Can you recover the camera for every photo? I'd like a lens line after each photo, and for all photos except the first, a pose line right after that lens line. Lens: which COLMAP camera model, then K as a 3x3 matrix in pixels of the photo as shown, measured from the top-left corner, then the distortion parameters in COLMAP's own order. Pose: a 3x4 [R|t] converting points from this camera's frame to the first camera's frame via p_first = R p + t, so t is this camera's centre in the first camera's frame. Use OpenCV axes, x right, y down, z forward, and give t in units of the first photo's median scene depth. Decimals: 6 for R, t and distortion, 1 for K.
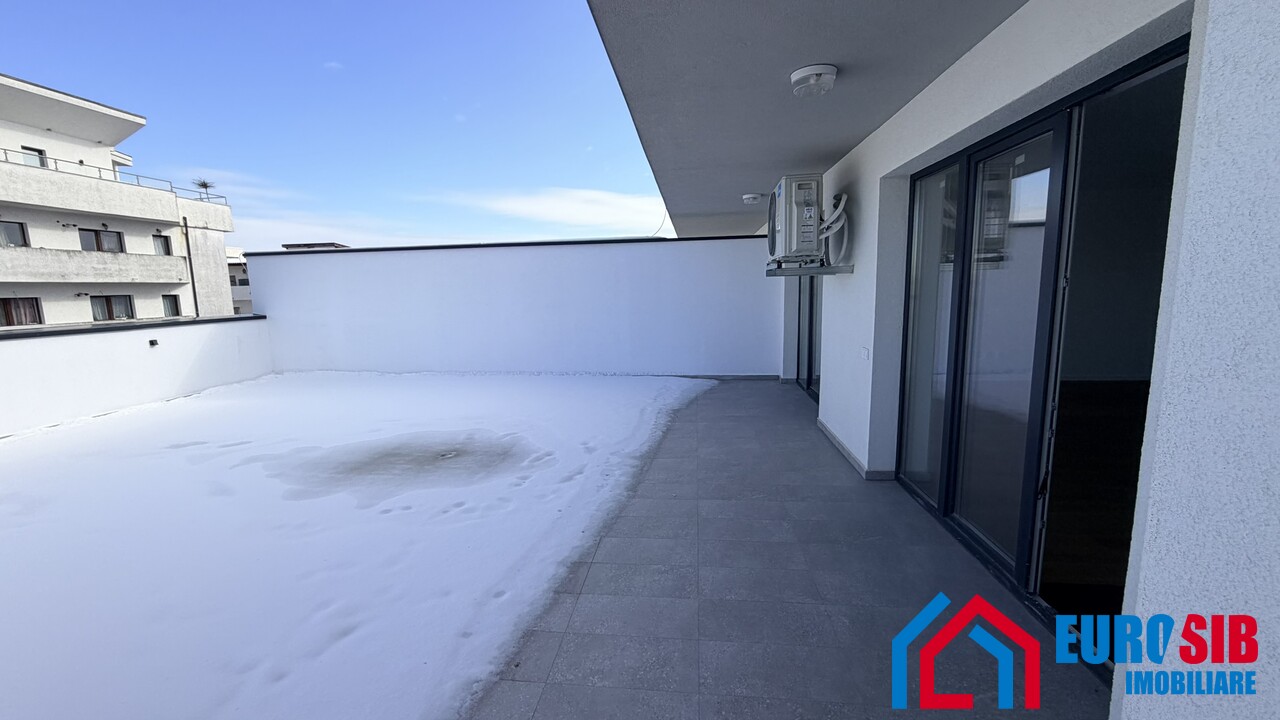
lens RADIAL K [[512.2, 0, 648.3], [0, 512.2, 361.6], [0, 0, 1]] dist [-0.000257, 0.000496]
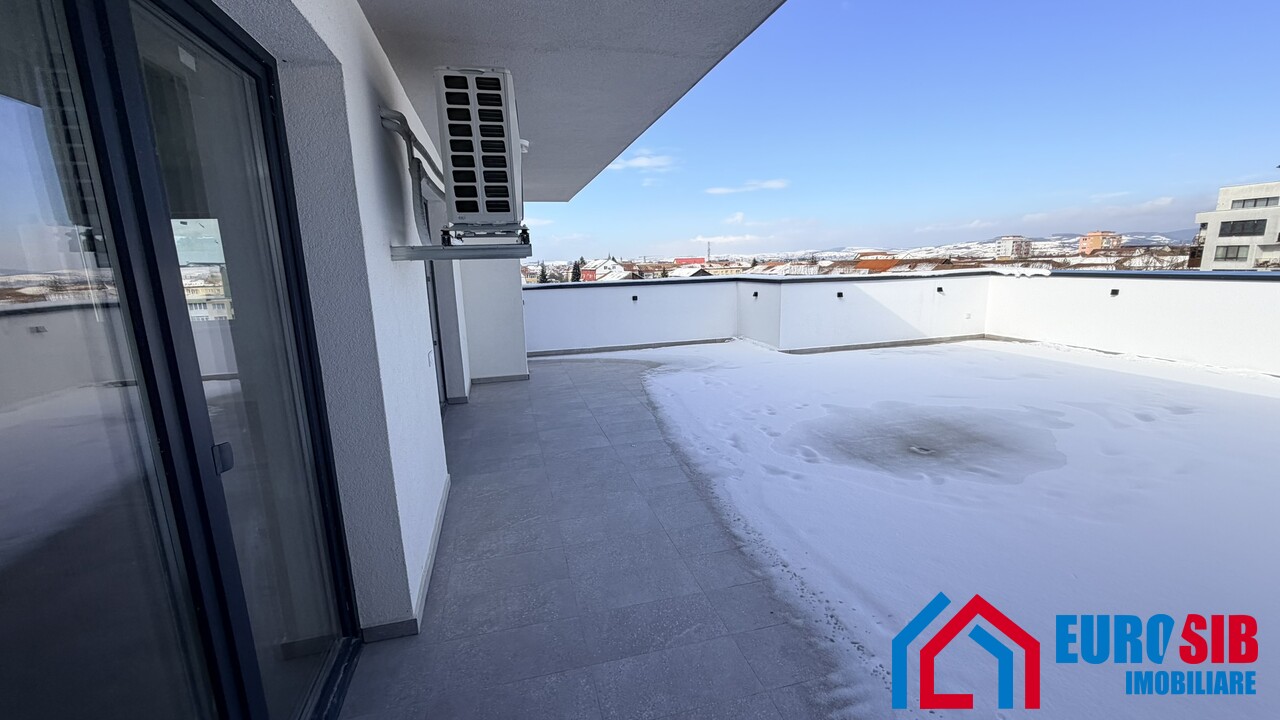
lens RADIAL K [[512.2, 0, 635.5], [0, 512.2, 364.0], [0, 0, 1]] dist [-0.000257, 0.000496]
pose [[-0.938114, 0.120293, -0.324763, 0.354809], [0.003983, 0.941424, 0.337203, -0.272043], [0.346303, 0.315041, -0.883642, 1.737670]]
